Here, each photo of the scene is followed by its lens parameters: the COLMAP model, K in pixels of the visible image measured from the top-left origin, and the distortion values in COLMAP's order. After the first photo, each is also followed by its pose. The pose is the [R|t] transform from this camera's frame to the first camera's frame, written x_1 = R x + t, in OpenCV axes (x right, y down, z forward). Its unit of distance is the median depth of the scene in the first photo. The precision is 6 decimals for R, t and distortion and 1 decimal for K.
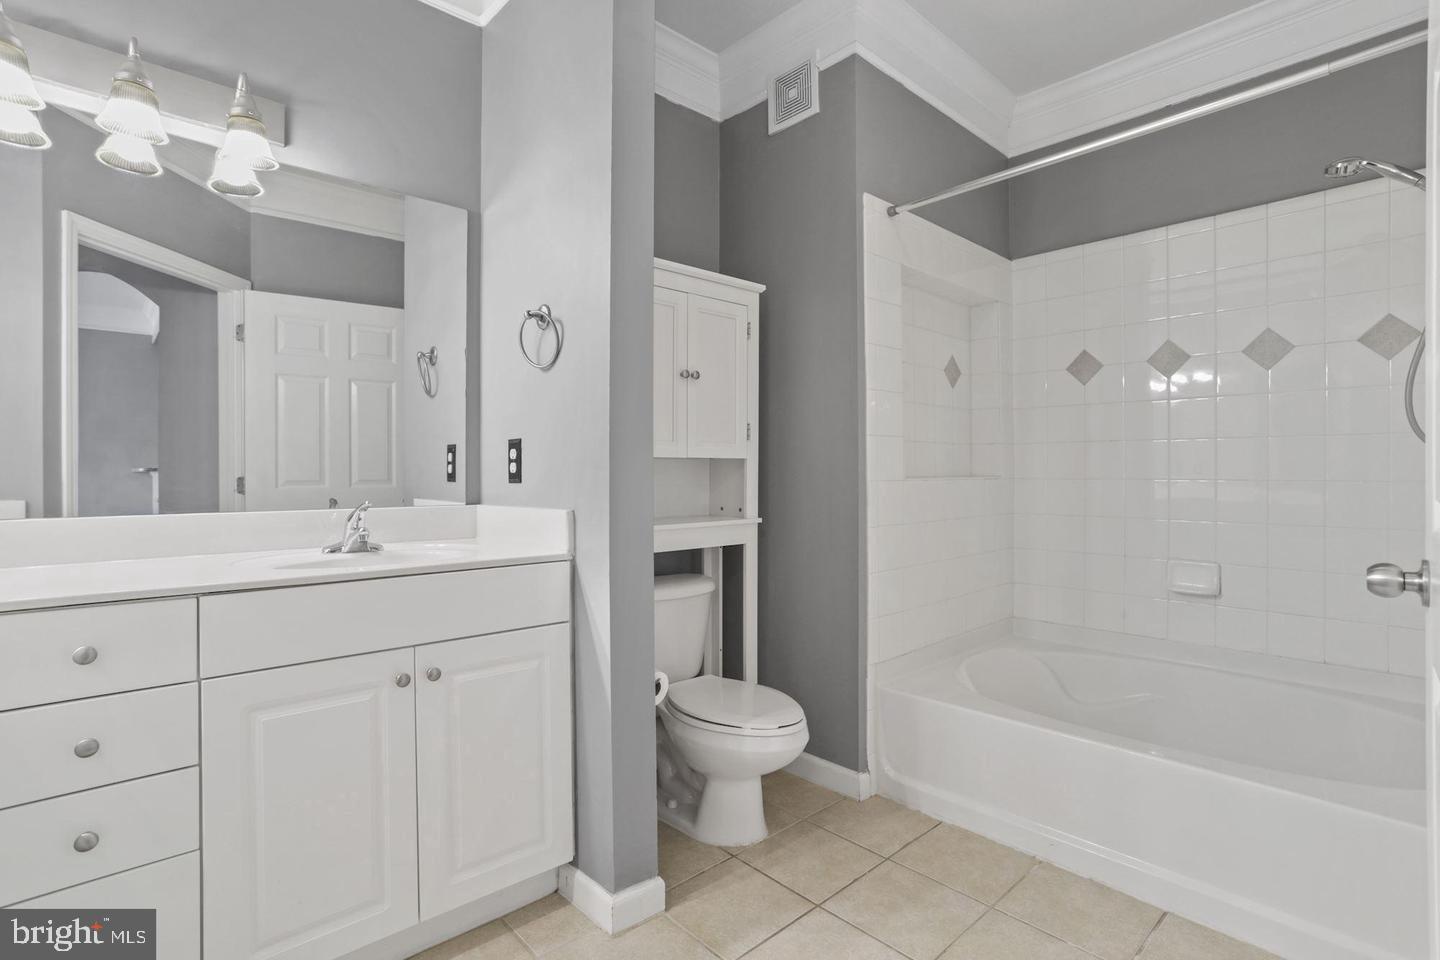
lens RADIAL K [[698.6, 0, 720.3], [0, 698.6, 474.6], [0, 0, 1]] dist [-0.050703, 0.030102]
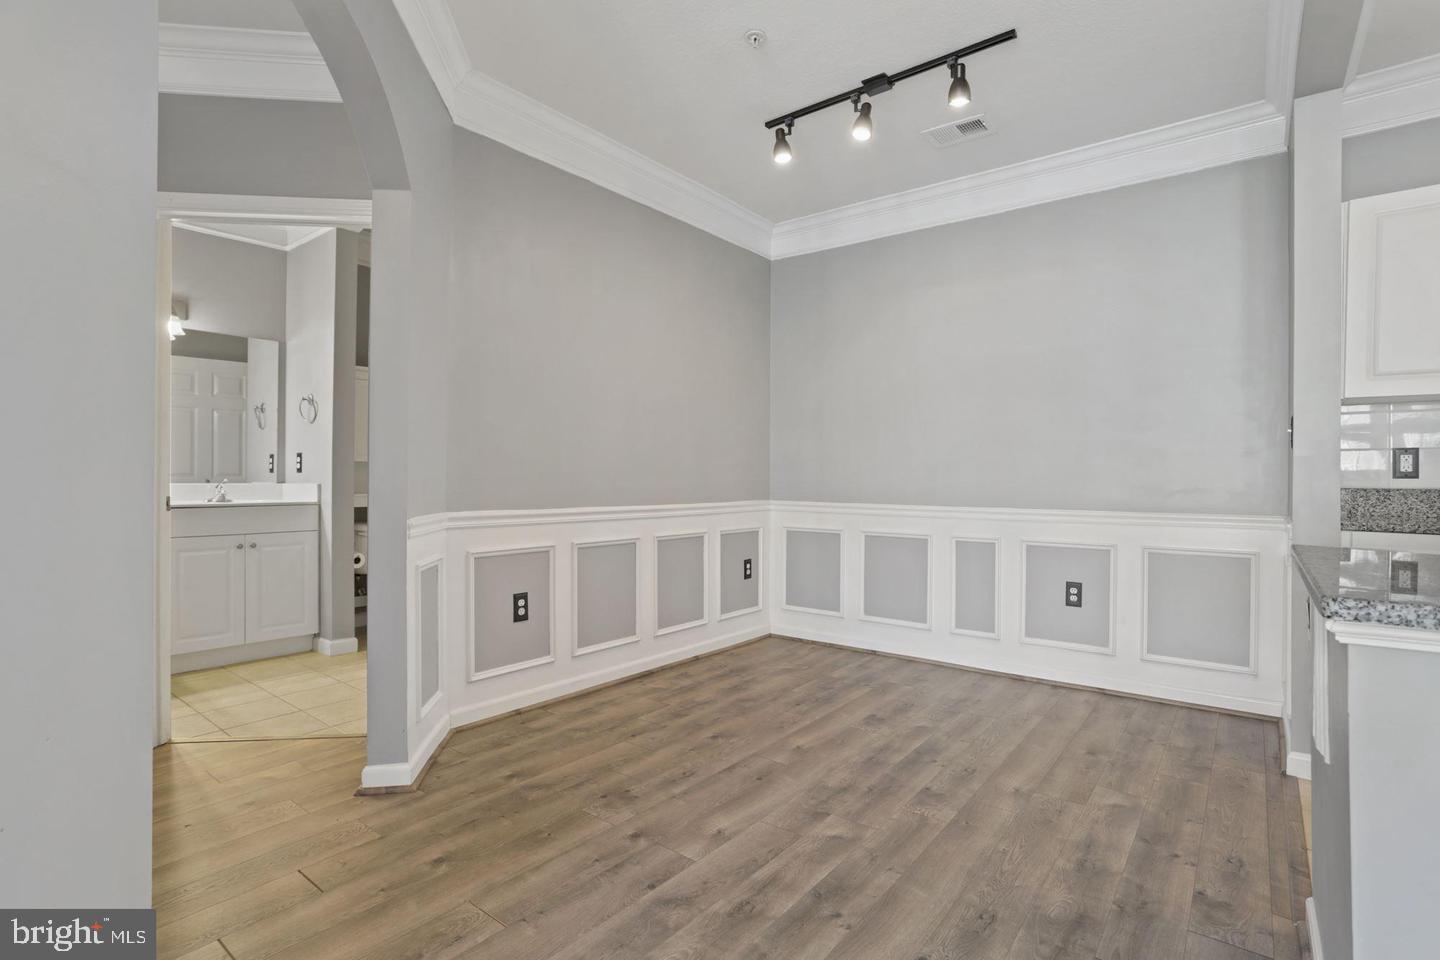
lens RADIAL K [[698.6, 0, 720.3], [0, 698.6, 474.6], [0, 0, 1]] dist [-0.050703, 0.030102]
pose [[0.987552, 0.008888, 0.157039, 0.724728], [-0.008287, 0.999956, -0.004486, 0.017838], [-0.157072, 0.003129, 0.987582, -1.449191]]
